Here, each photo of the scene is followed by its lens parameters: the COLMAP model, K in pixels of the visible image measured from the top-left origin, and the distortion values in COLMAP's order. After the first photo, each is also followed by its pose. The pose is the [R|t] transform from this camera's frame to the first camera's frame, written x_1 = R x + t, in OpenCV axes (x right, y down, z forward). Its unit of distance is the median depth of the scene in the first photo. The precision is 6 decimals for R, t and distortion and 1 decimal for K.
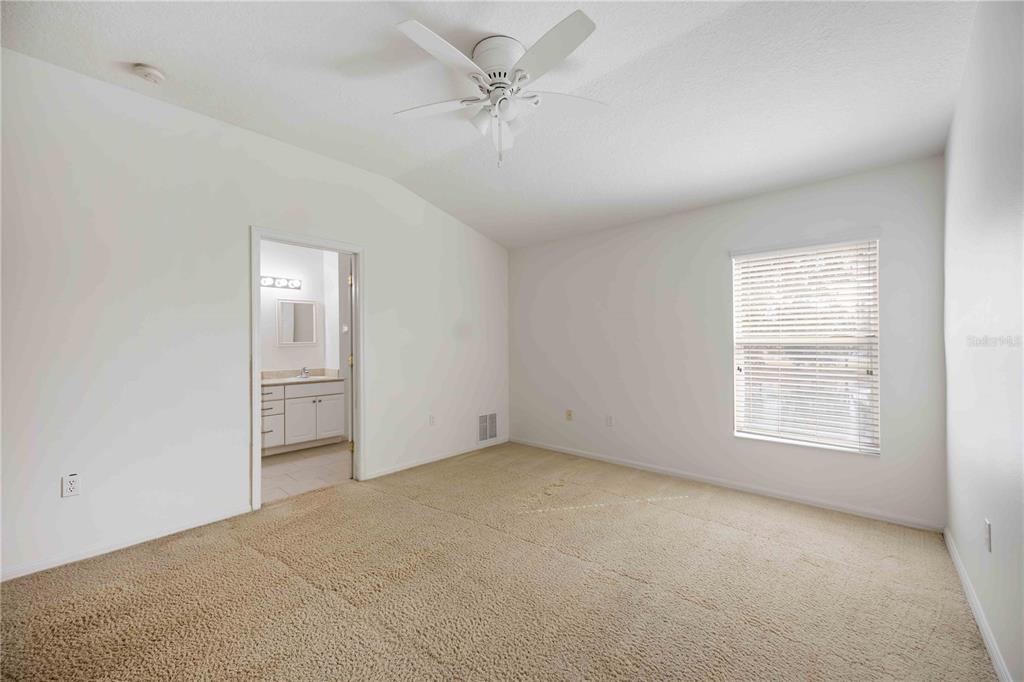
lens RADIAL K [[388.9, 0, 510.2], [0, 388.9, 343.0], [0, 0, 1]] dist [-0.003644, 0.000553]
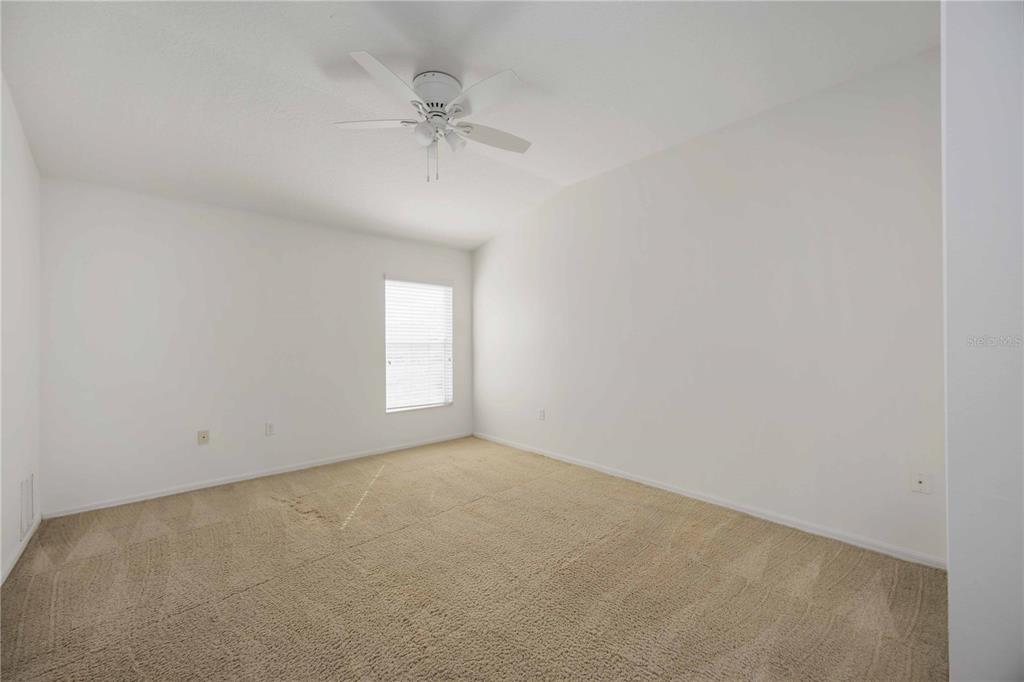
lens RADIAL K [[388.9, 0, 509.5], [0, 388.9, 341.4], [0, 0, 1]] dist [-0.003644, 0.000553]
pose [[0.115814, 0.008607, 0.993234, -0.709088], [0.004408, 0.999948, -0.009179, 0.008445], [-0.993261, 0.005442, 0.115770, 0.424699]]
